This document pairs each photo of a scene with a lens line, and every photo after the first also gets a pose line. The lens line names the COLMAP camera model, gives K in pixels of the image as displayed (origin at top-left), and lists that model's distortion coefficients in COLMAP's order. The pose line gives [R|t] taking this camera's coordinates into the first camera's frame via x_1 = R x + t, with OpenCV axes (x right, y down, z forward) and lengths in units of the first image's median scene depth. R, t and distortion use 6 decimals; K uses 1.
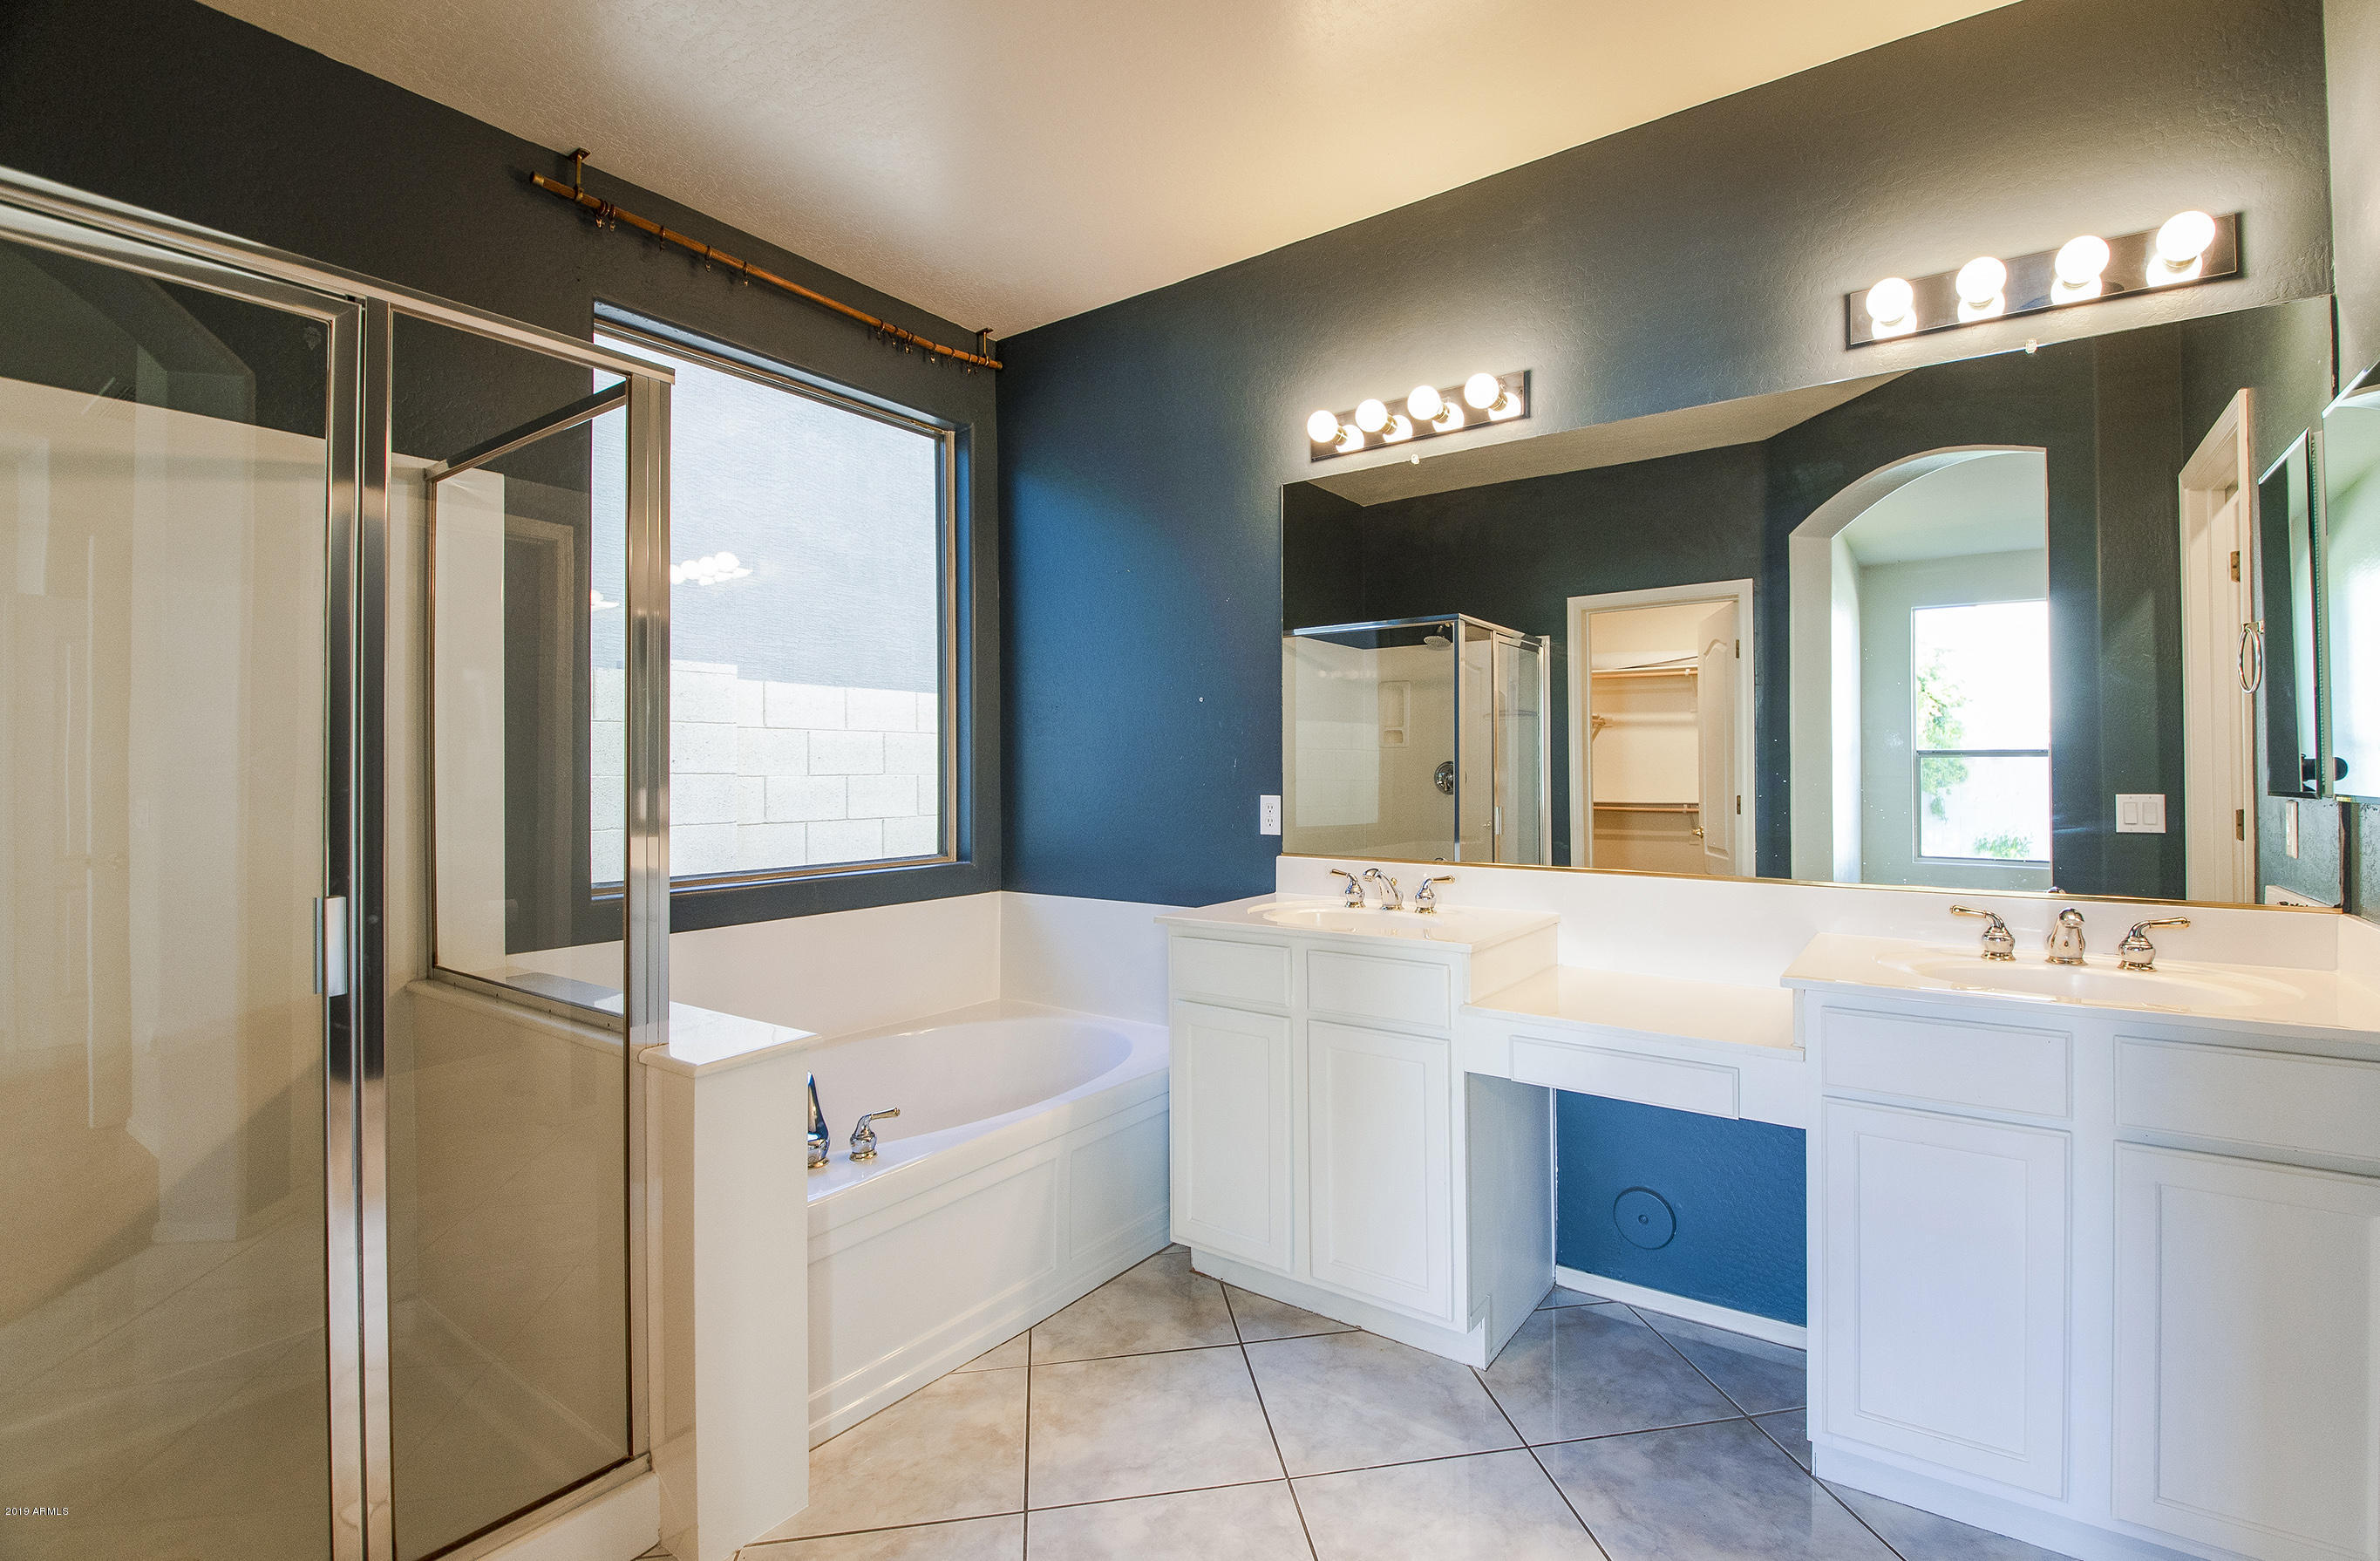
lens RADIAL K [[1049.7, 0, 1199.9], [0, 1049.7, 772.8], [0, 0, 1]] dist [0.008832, -0.010361]
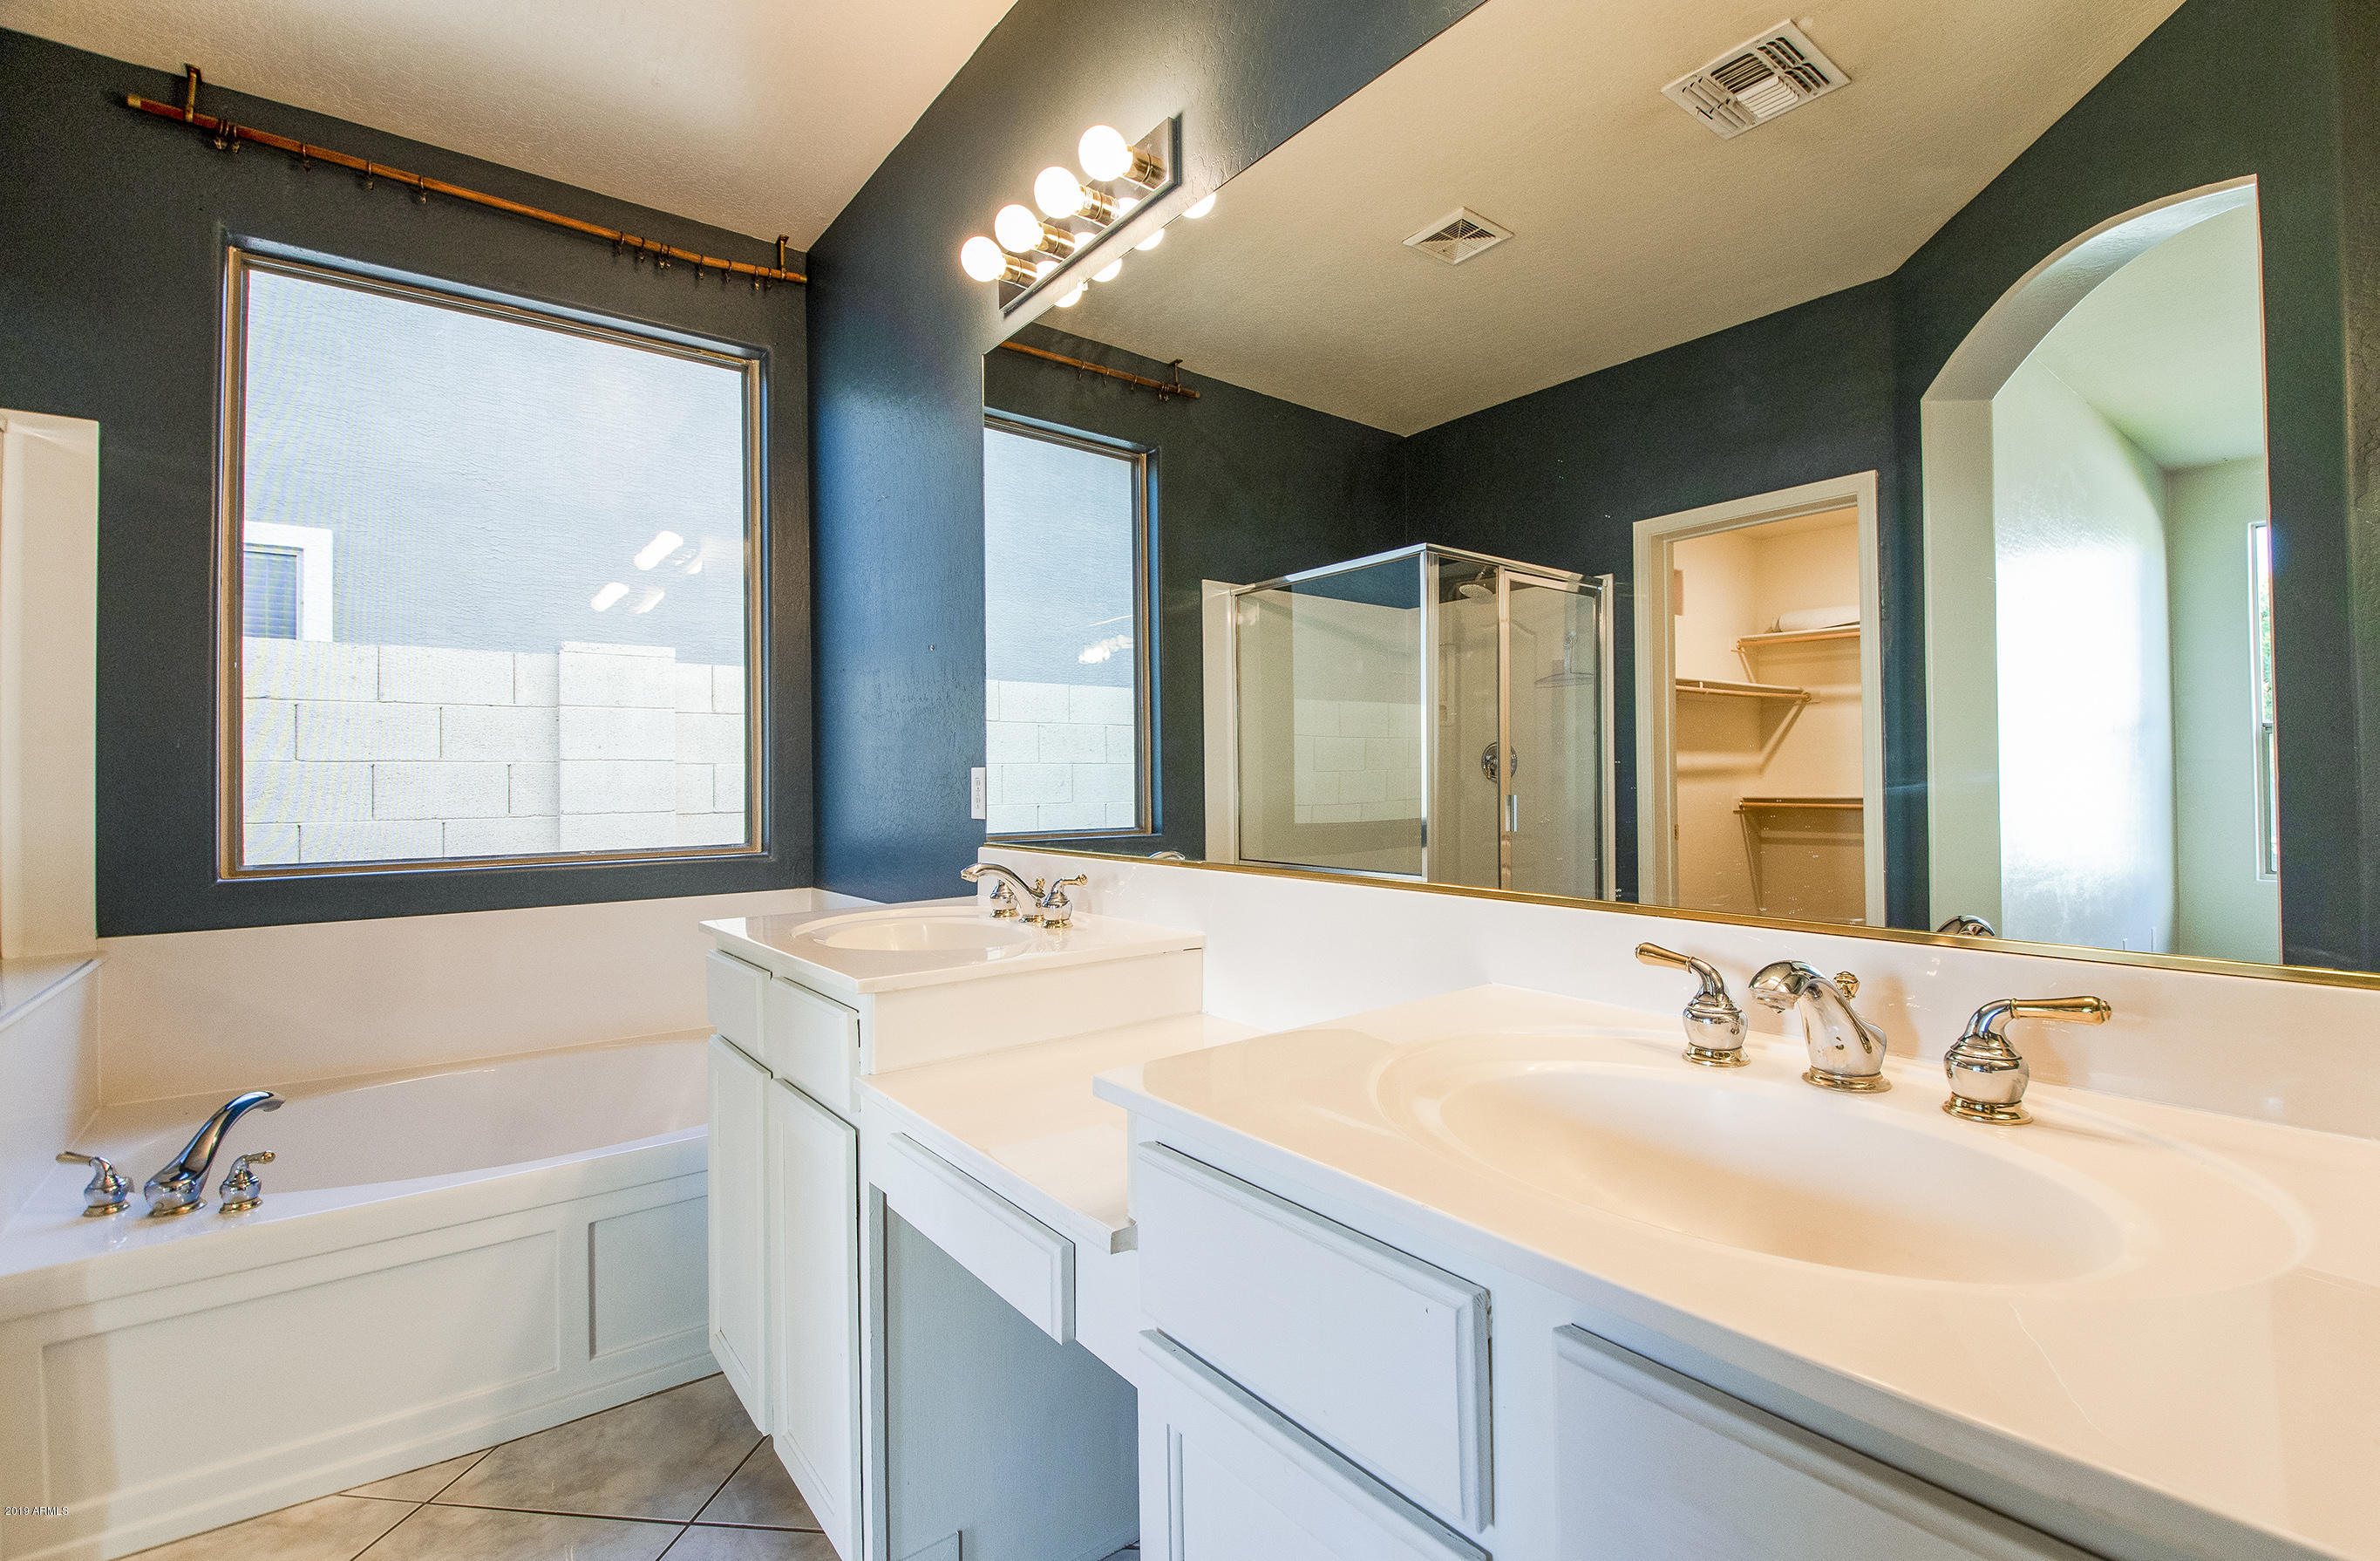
lens RADIAL K [[1049.7, 0, 1207.4], [0, 1049.7, 779.4], [0, 0, 1]] dist [0.008832, -0.010361]
pose [[0.962560, -0.004617, -0.271031, 0.419718], [0.004670, 0.999989, -0.000448, 0.029655], [0.271030, -0.000835, 0.962571, 0.299432]]
